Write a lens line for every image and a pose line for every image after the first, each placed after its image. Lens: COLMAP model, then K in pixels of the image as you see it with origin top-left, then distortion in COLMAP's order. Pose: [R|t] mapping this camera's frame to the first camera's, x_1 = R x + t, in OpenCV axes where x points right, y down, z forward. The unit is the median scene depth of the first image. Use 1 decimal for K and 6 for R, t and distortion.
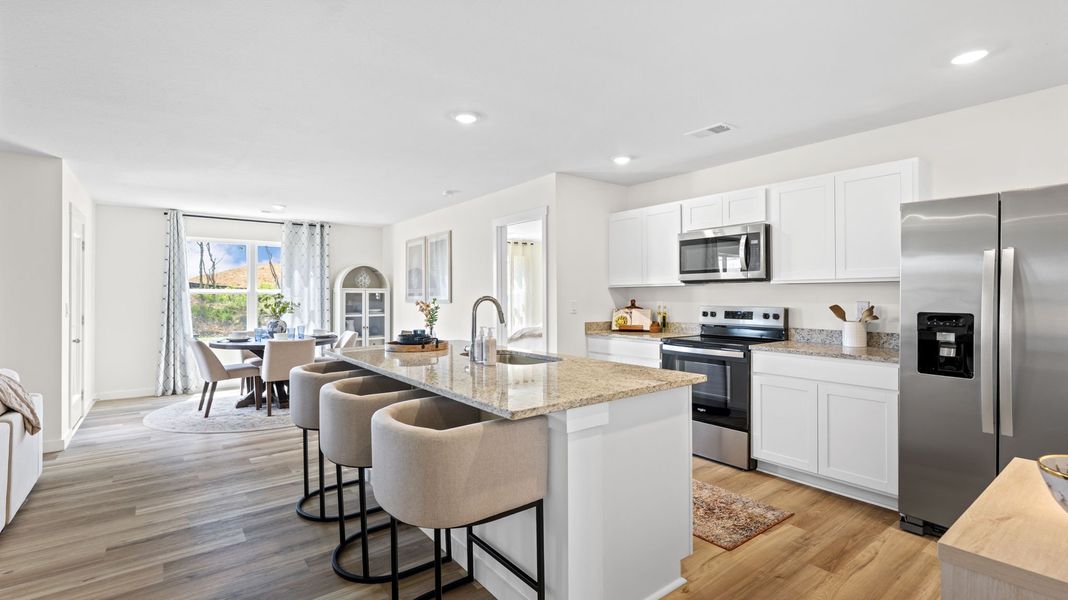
lens RADIAL K [[478.3, 0, 533.3], [0, 478.3, 294.9], [0, 0, 1]] dist [-0.004646, 0.000696]
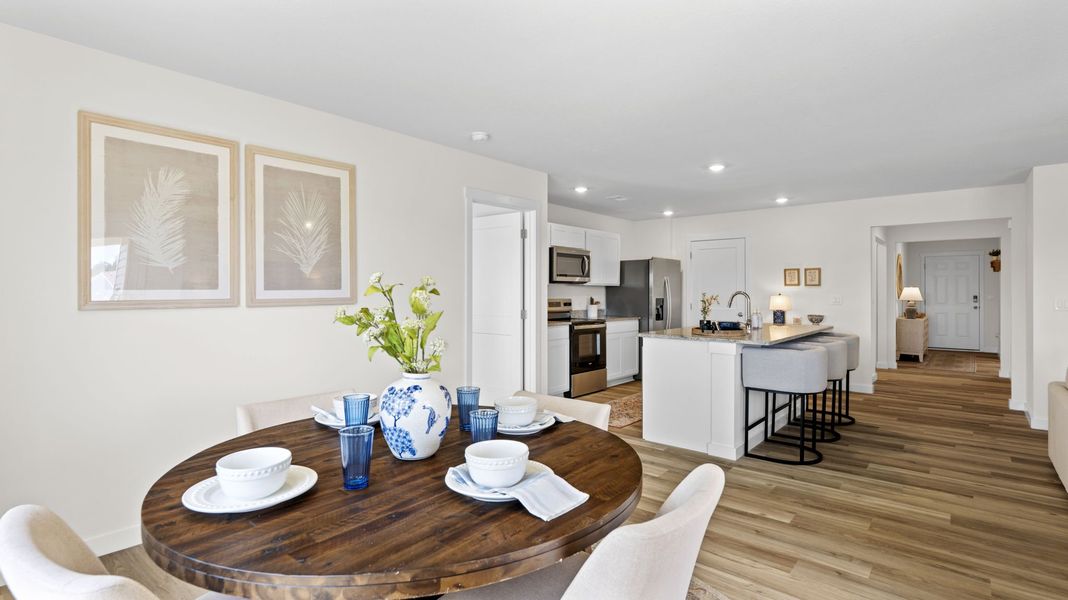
lens RADIAL K [[512.4, 0, 528.5], [0, 512.4, 289.8], [0, 0, 1]] dist [0.001781, 0.000072]
pose [[-0.200177, 0.008472, 0.979723, -1.006149], [-0.001409, 0.999959, -0.008934, 0.008188], [-0.979759, -0.003169, -0.200157, 1.220960]]
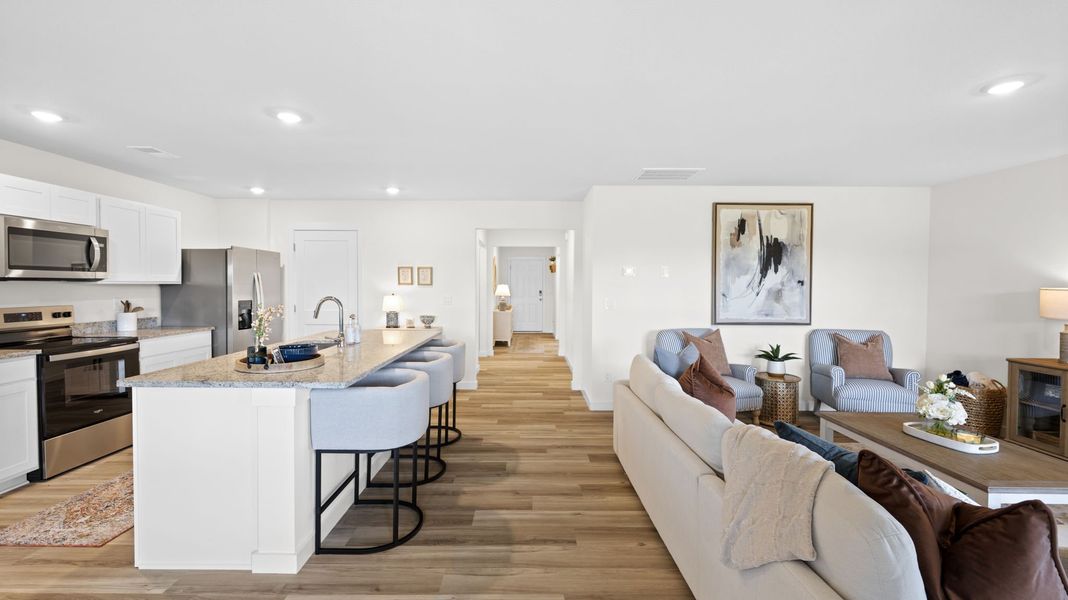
lens RADIAL K [[447.8, 0, 530.8], [0, 447.8, 294.3], [0, 0, 1]] dist [-0.000668, -0.000467]
pose [[-0.793434, -0.012005, 0.608538, -0.722268], [-0.001492, 0.999841, 0.017779, -0.014545], [-0.608655, 0.013198, -0.793325, 0.939986]]
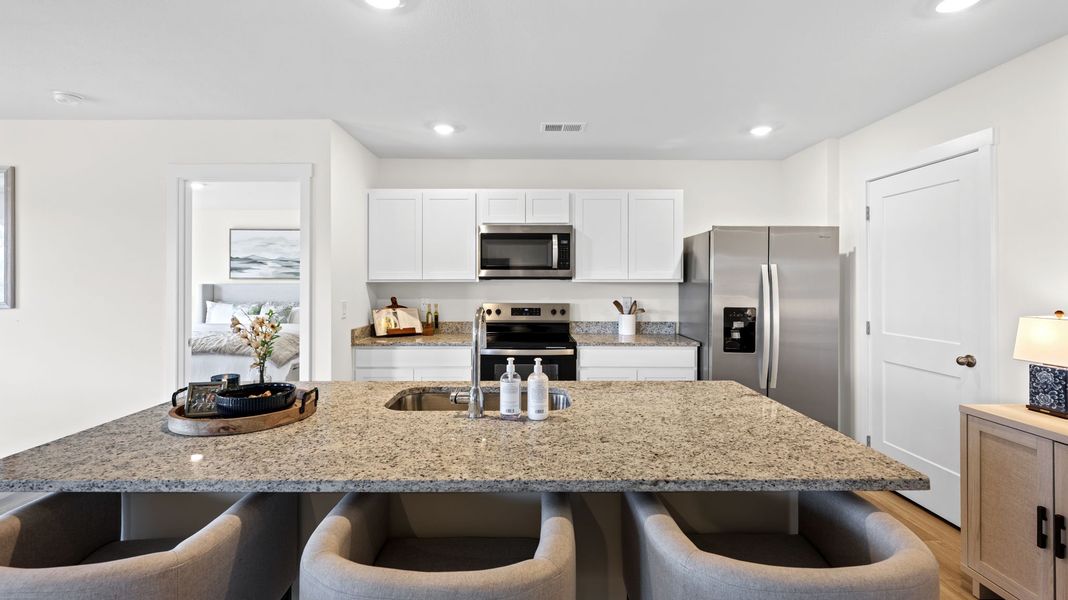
lens RADIAL K [[478.3, 0, 527.6], [0, 478.3, 283.7], [0, 0, 1]] dist [-0.004646, 0.000696]
pose [[0.607949, -0.000652, 0.793976, -0.321008], [-0.004106, 0.999984, 0.003965, -0.018237], [-0.793966, -0.005671, 0.607936, 0.332216]]
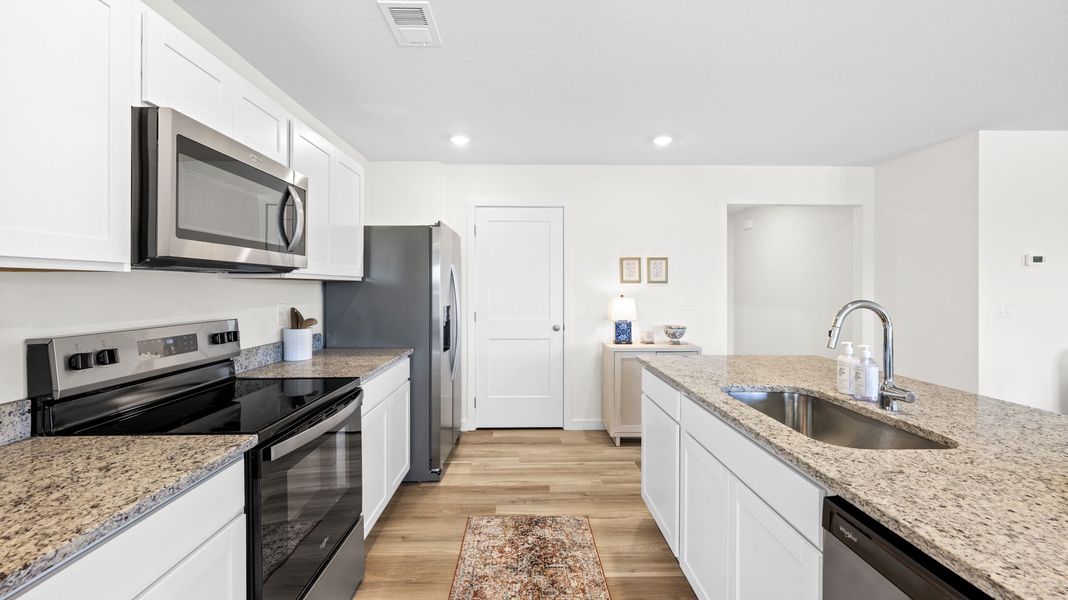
lens RADIAL K [[432.6, 0, 534.0], [0, 432.6, 285.7], [0, 0, 1]] dist [-0.003072, -0.001610]
pose [[-0.804325, 0.006431, 0.594154, -0.052831], [0.003210, 0.999974, -0.006479, -0.007305], [-0.594180, -0.003304, -0.804325, 0.966363]]
